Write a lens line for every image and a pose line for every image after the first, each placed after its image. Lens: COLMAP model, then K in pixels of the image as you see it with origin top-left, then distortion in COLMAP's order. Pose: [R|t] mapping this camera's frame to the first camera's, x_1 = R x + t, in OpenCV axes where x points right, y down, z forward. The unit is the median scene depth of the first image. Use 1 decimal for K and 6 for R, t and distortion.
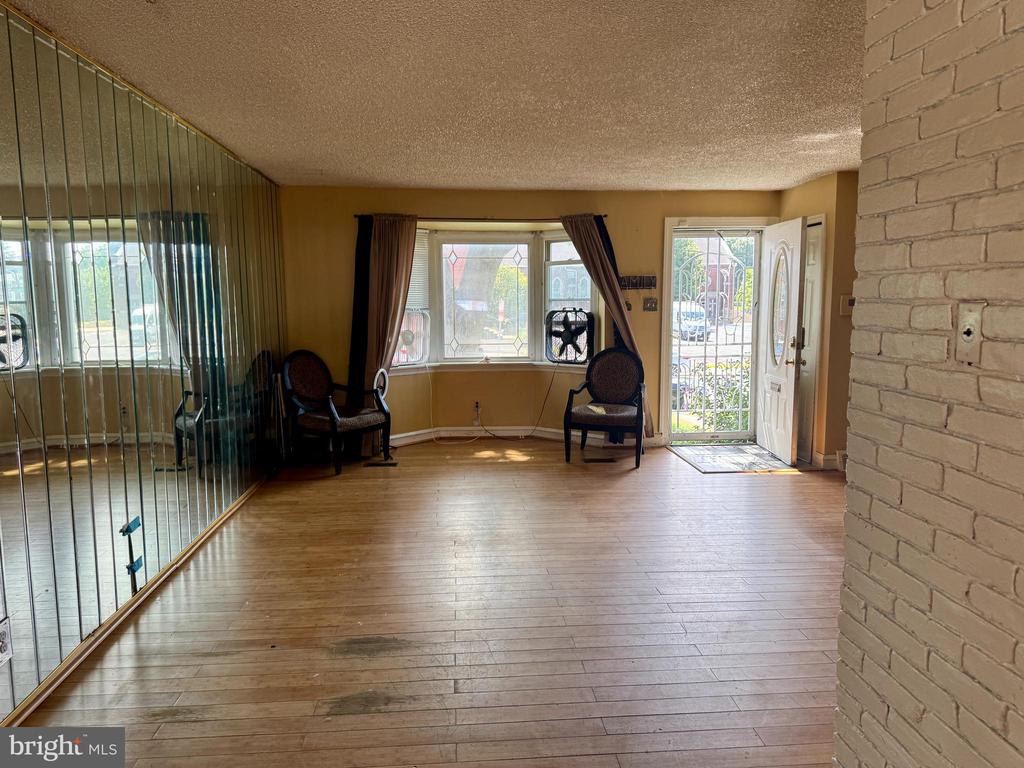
lens RADIAL K [[721.7, 0, 512.9], [0, 721.7, 383.7], [0, 0, 1]] dist [0.074234, -0.104888]
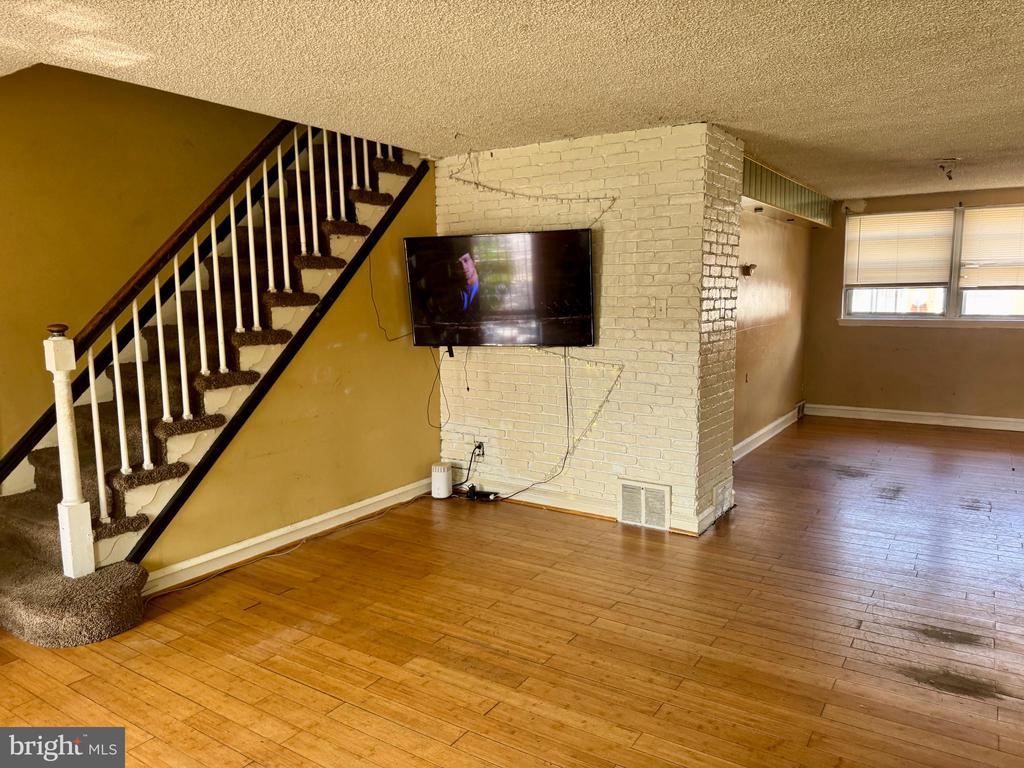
lens RADIAL K [[721.7, 0, 505.4], [0, 721.7, 380.9], [0, 0, 1]] dist [0.074234, -0.104888]
pose [[-0.780906, -0.059769, 0.621783, -0.137058], [0.087425, 0.975157, 0.203535, -0.105063], [-0.618501, 0.213301, -0.756280, 0.867384]]
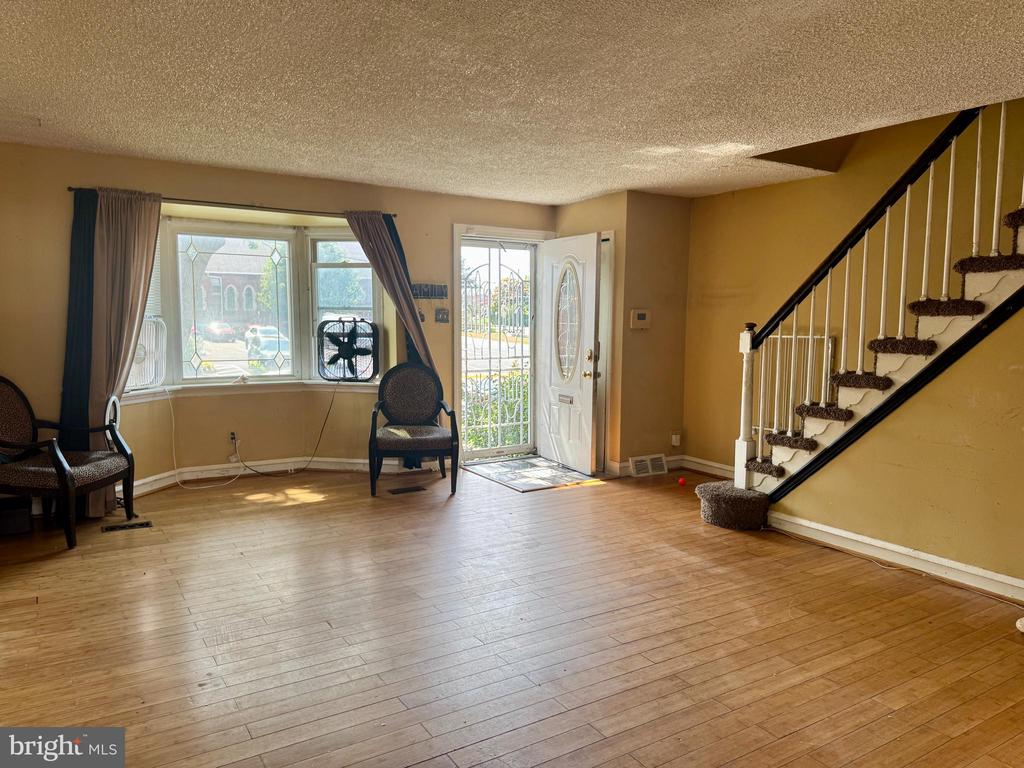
lens RADIAL K [[721.7, 0, 518.9], [0, 721.7, 388.4], [0, 0, 1]] dist [0.074234, -0.104888]
pose [[0.883778, -0.033926, 0.466674, -0.160611], [0.039008, 0.999238, -0.001230, -0.011470], [-0.466277, 0.019291, 0.884428, 0.141699]]
